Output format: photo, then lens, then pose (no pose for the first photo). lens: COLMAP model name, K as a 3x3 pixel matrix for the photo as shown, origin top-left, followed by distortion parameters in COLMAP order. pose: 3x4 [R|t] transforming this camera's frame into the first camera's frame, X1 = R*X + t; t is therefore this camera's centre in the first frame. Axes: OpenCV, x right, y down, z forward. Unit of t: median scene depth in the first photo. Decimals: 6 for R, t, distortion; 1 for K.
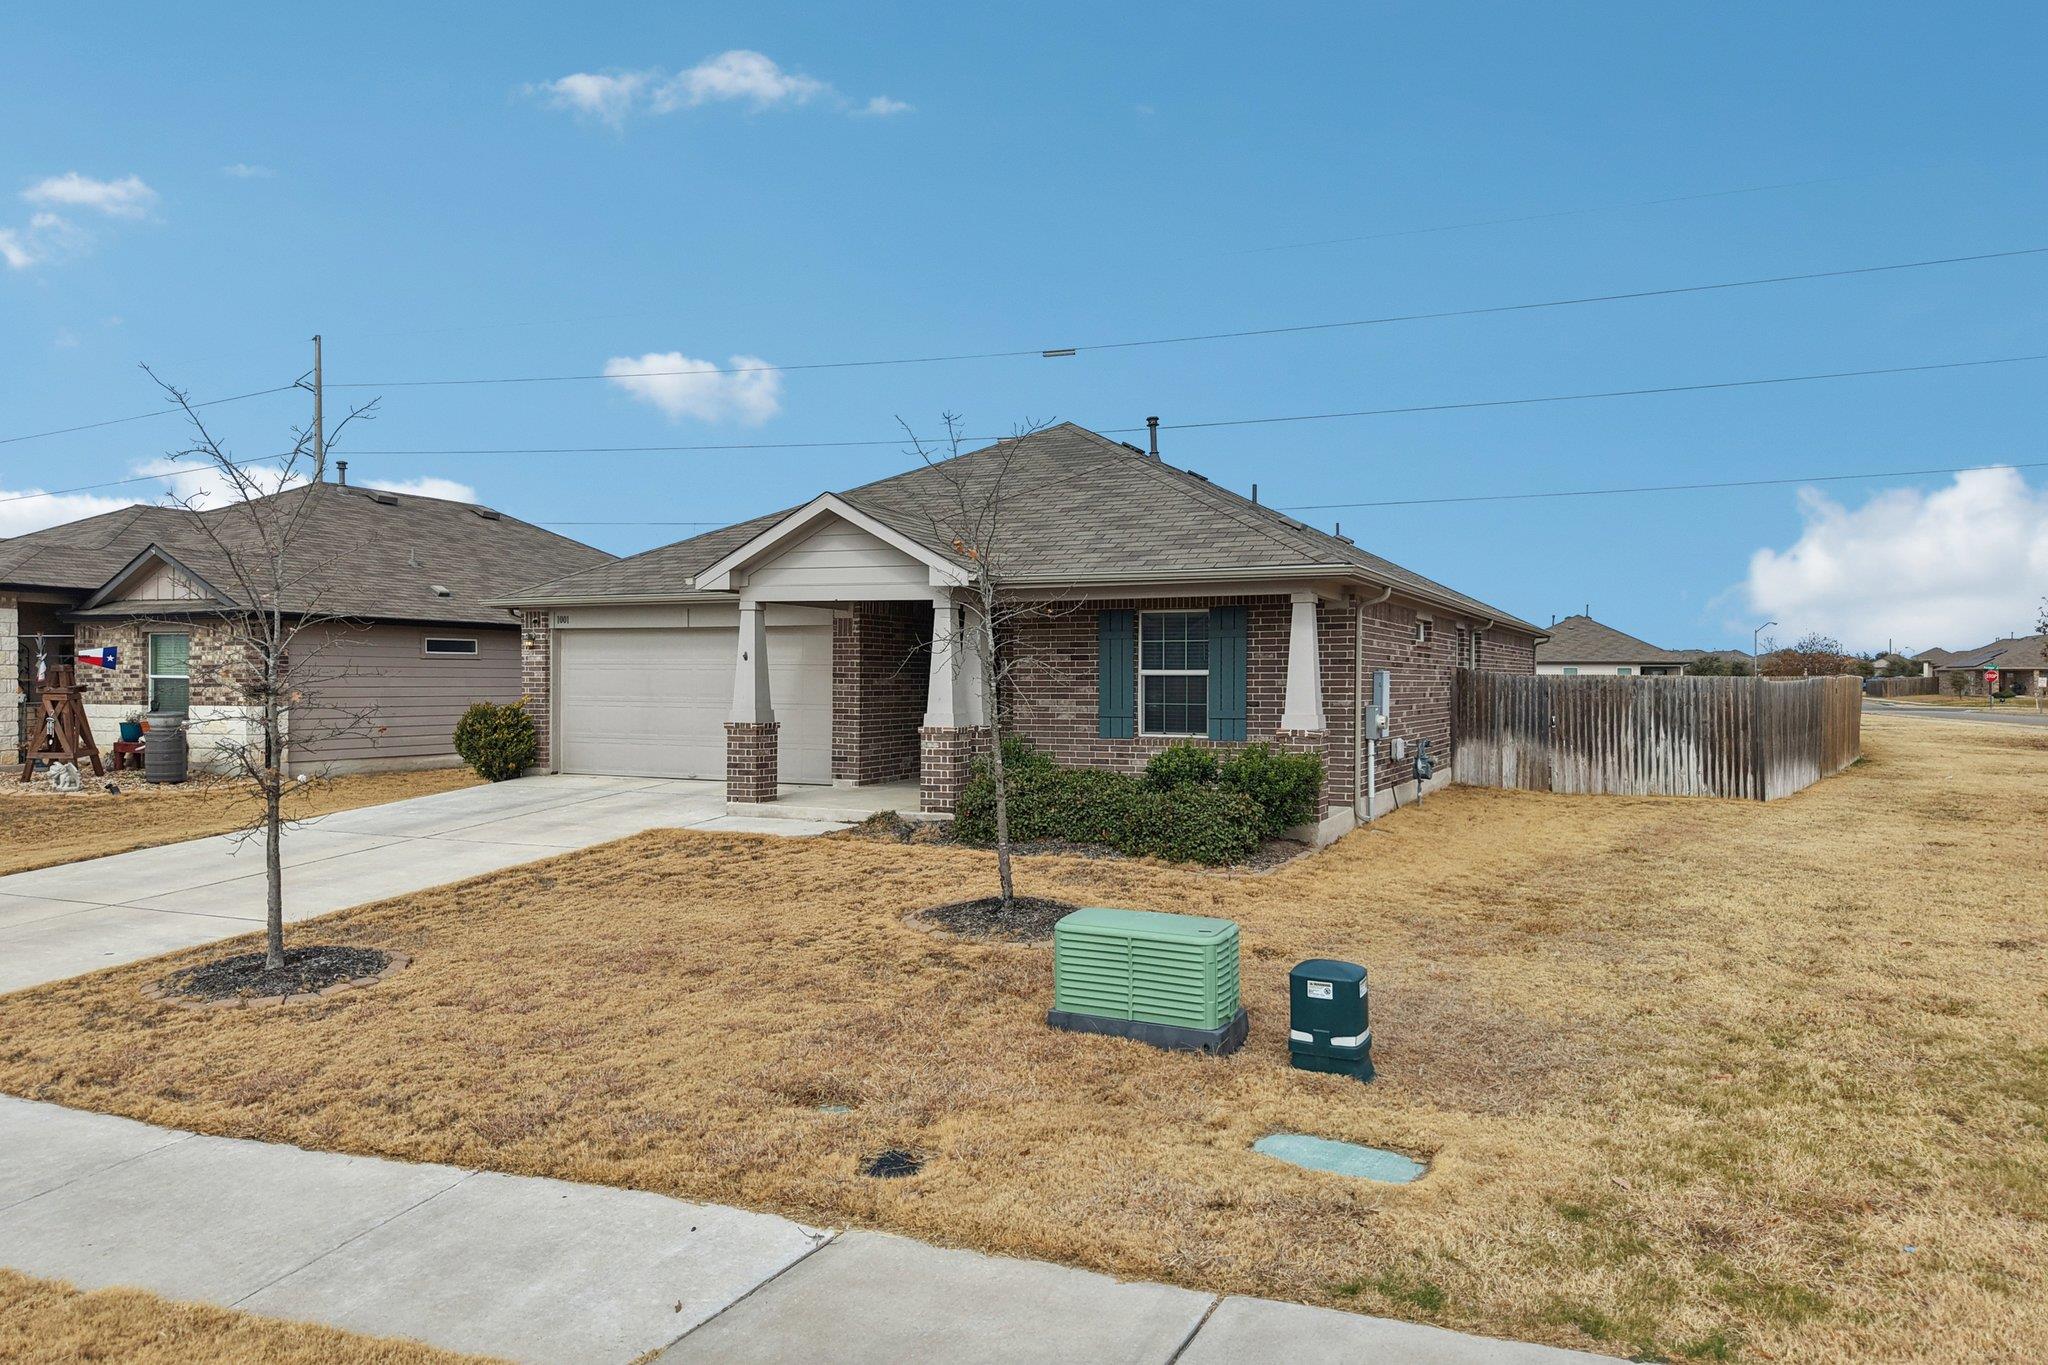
lens RADIAL K [[1374.4, 0, 1024.0], [0, 1374.4, 682.5], [0, 0, 1]] dist [0.041423, -0.052529]
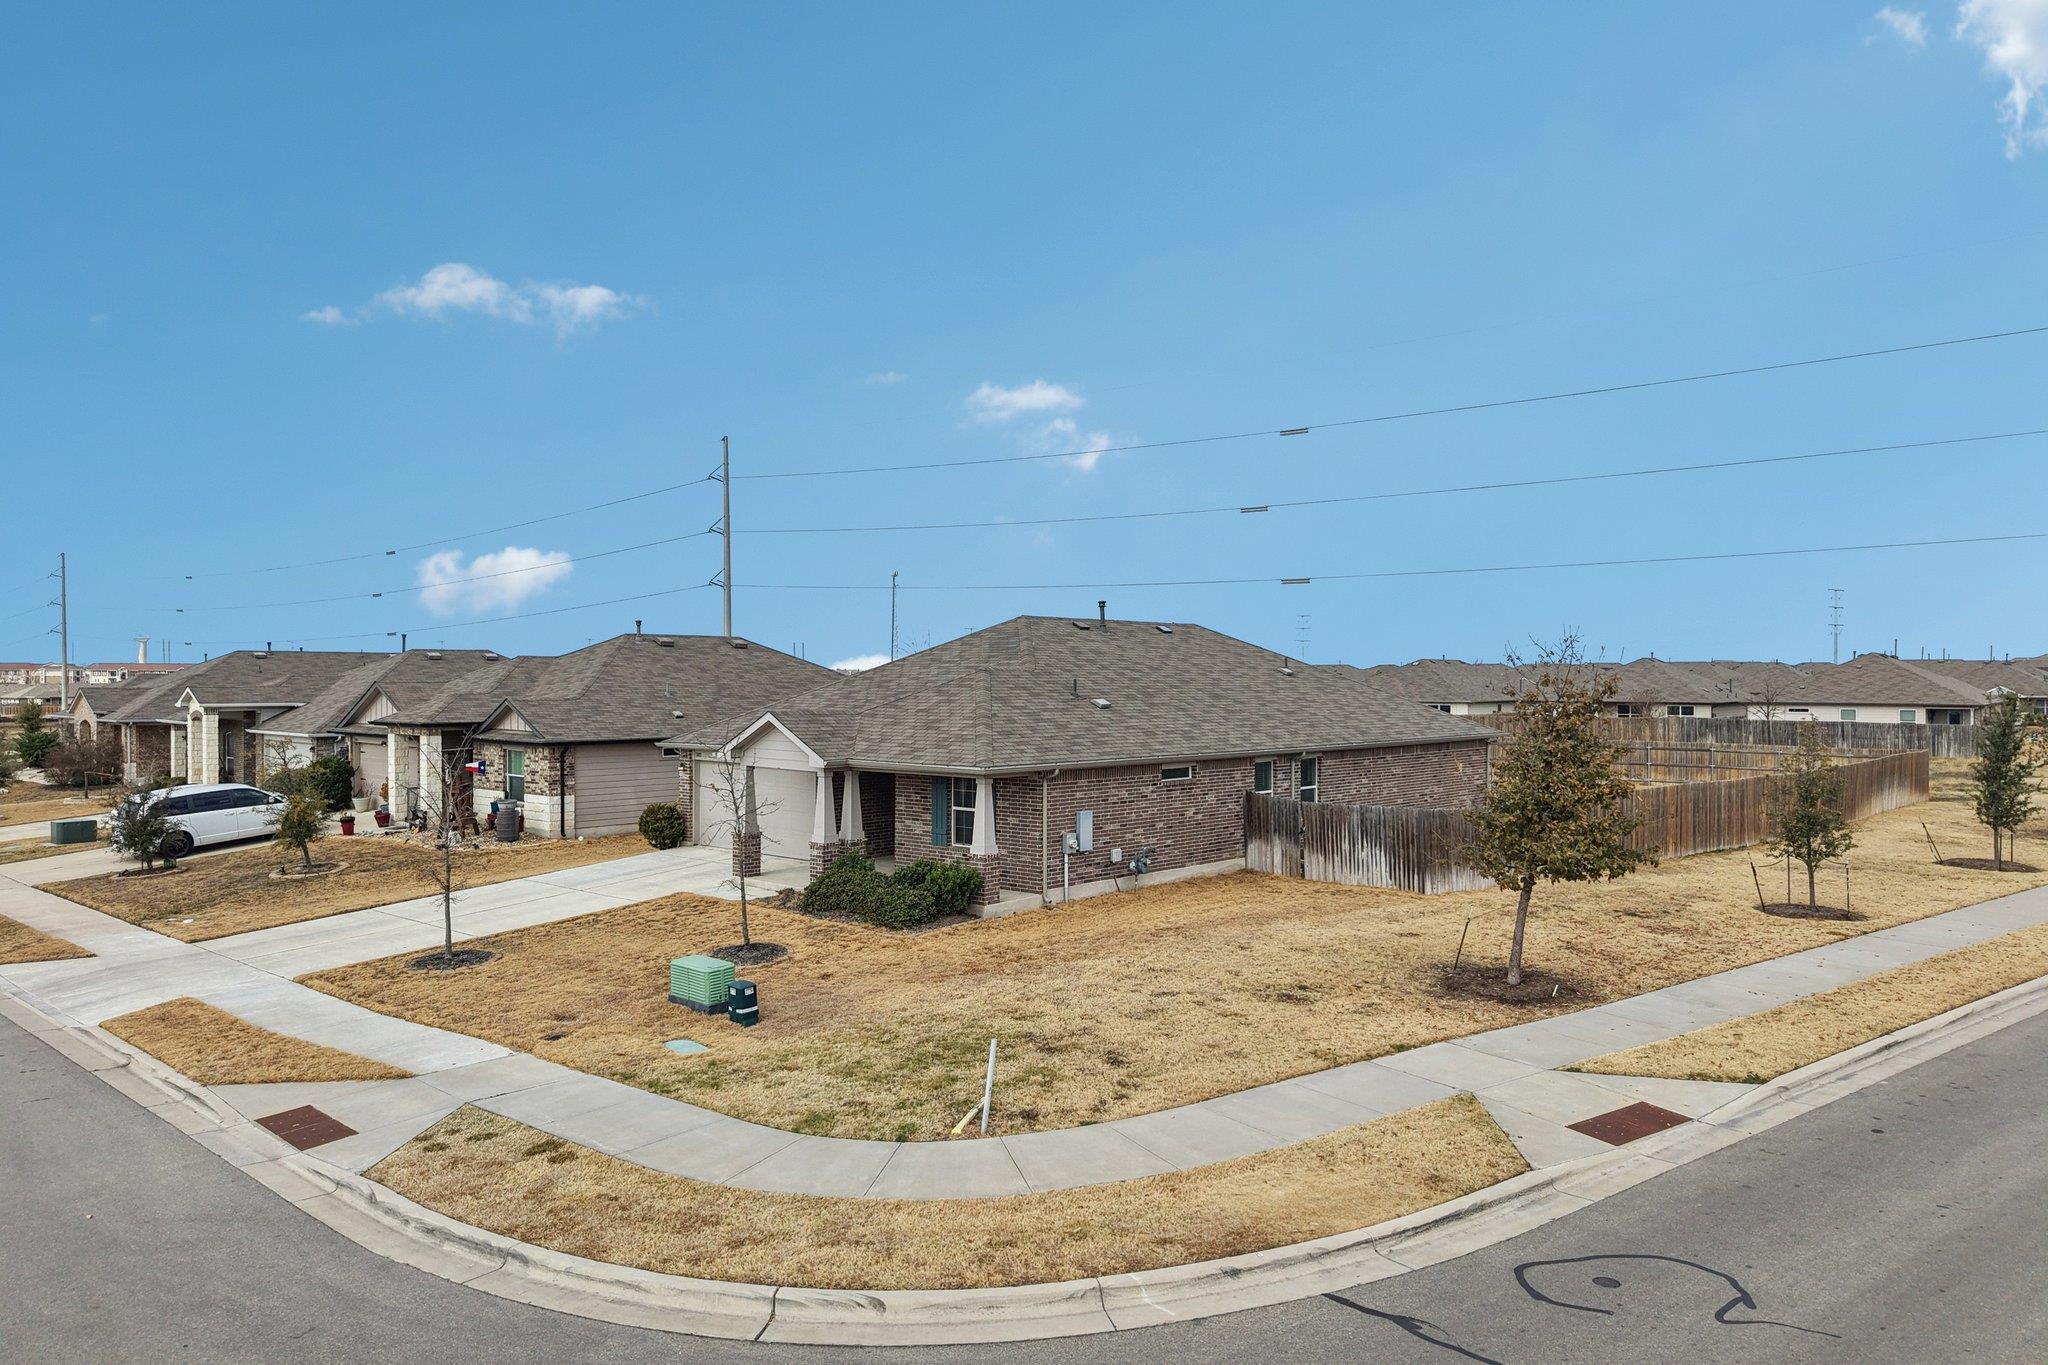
lens RADIAL K [[1373.8, 0, 1024.0], [0, 1373.8, 682.5], [0, 0, 1]] dist [0.093648, -0.187488]
pose [[0.953678, -0.002143, -0.300822, 0.545899], [0.002405, 0.999997, 0.000501, -0.131248], [0.300820, -0.001202, 0.953680, -0.485815]]
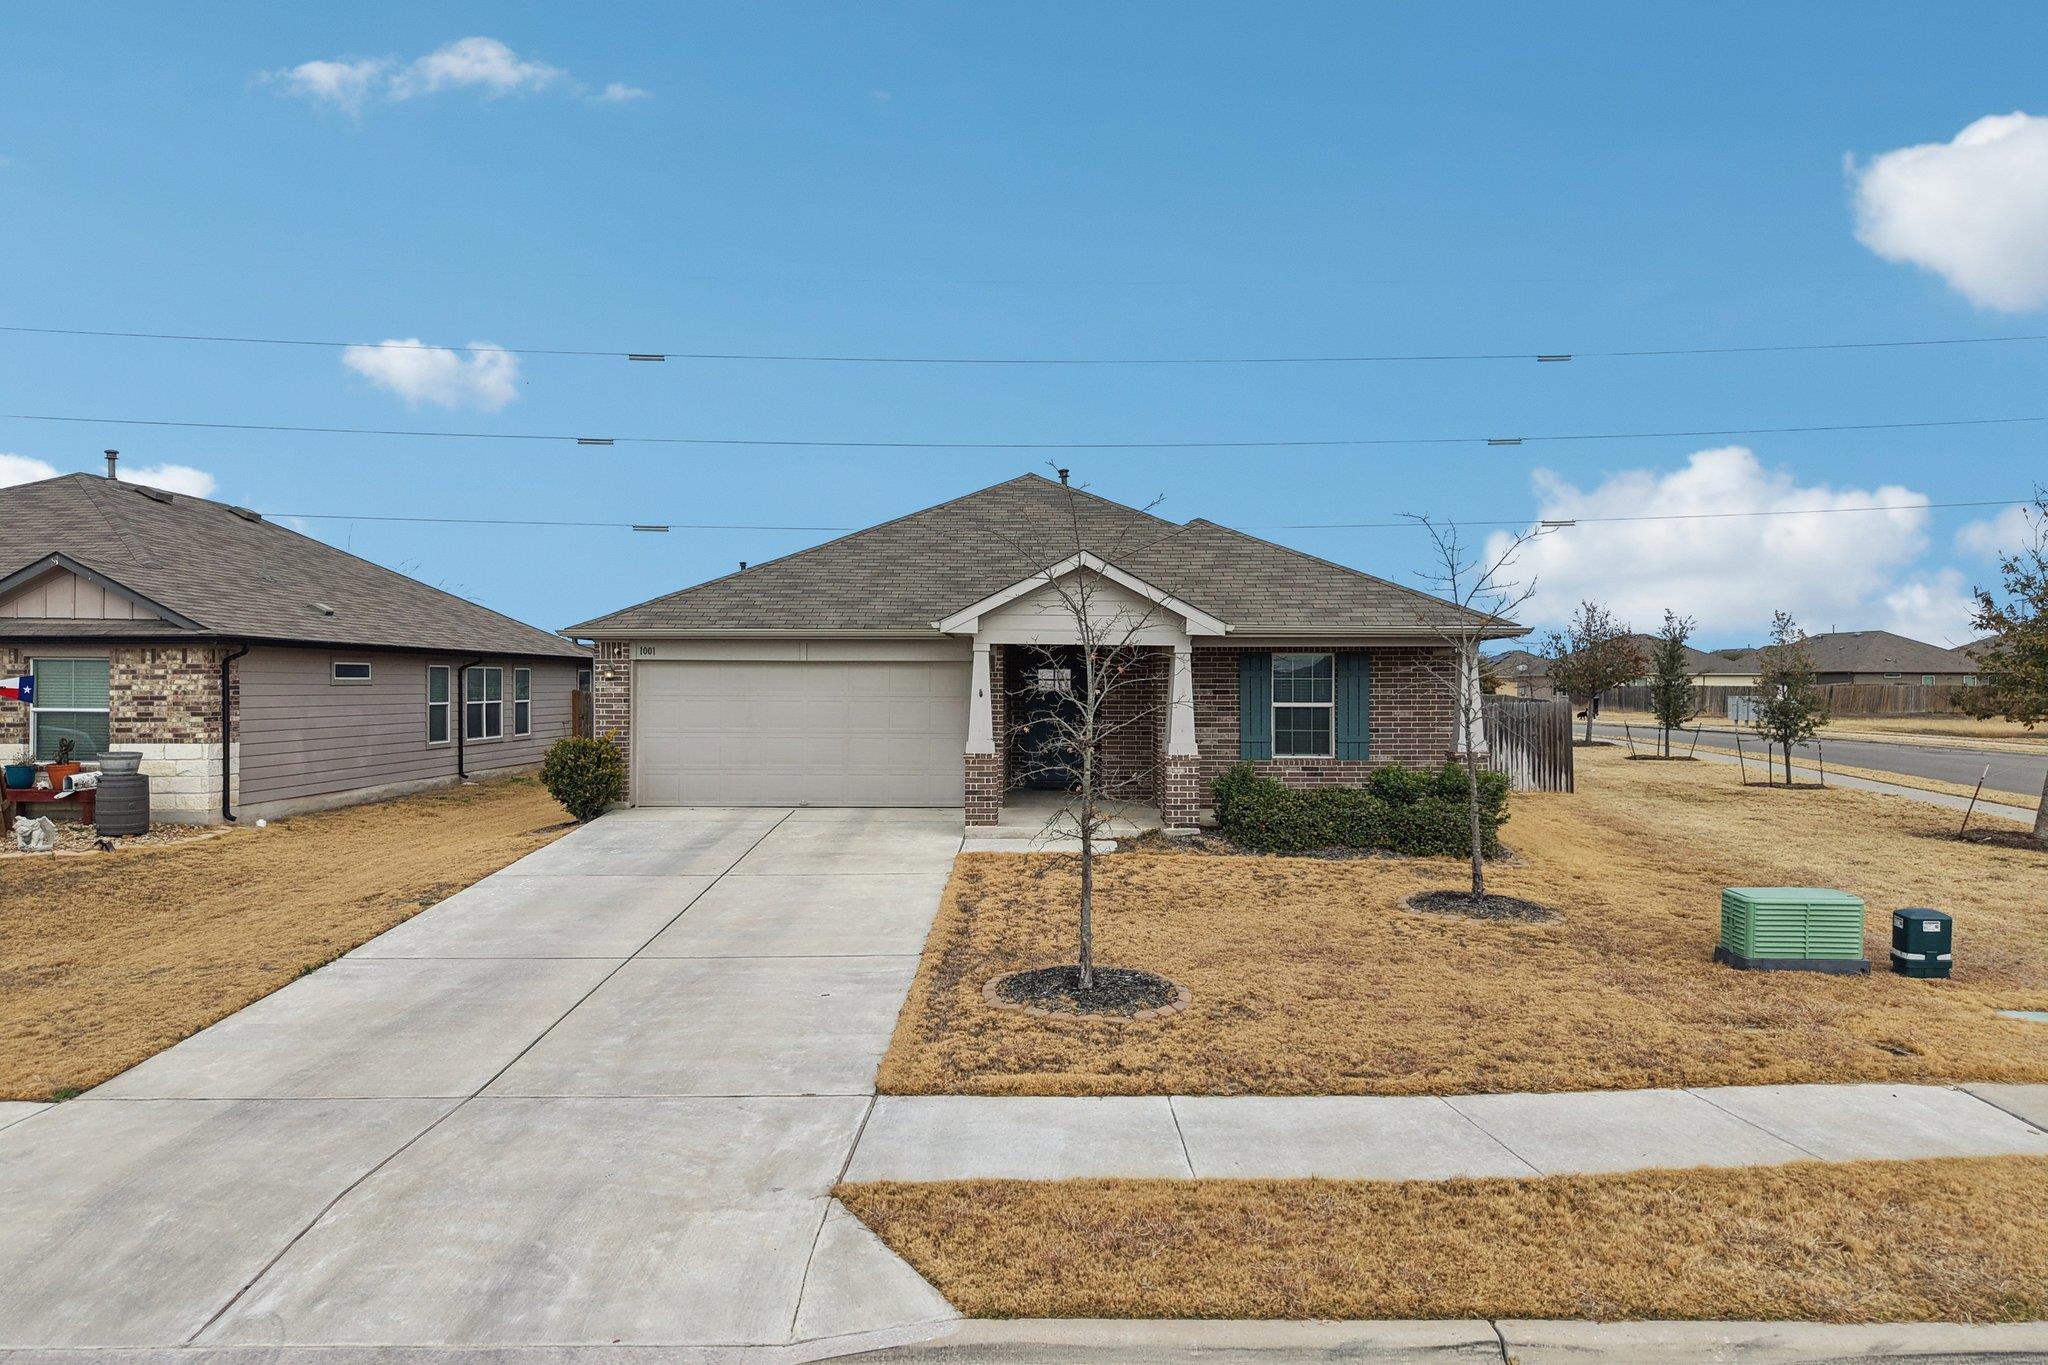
lens RADIAL K [[1401.5, 0, 1029.3], [0, 1401.5, 718.2], [0, 0, 1]] dist [0.076607, -0.060078]
pose [[0.919116, -0.011610, 0.393815, -0.470513], [0.002964, 0.999741, 0.022554, -0.018893], [-0.393975, -0.019562, 0.918913, -0.032461]]
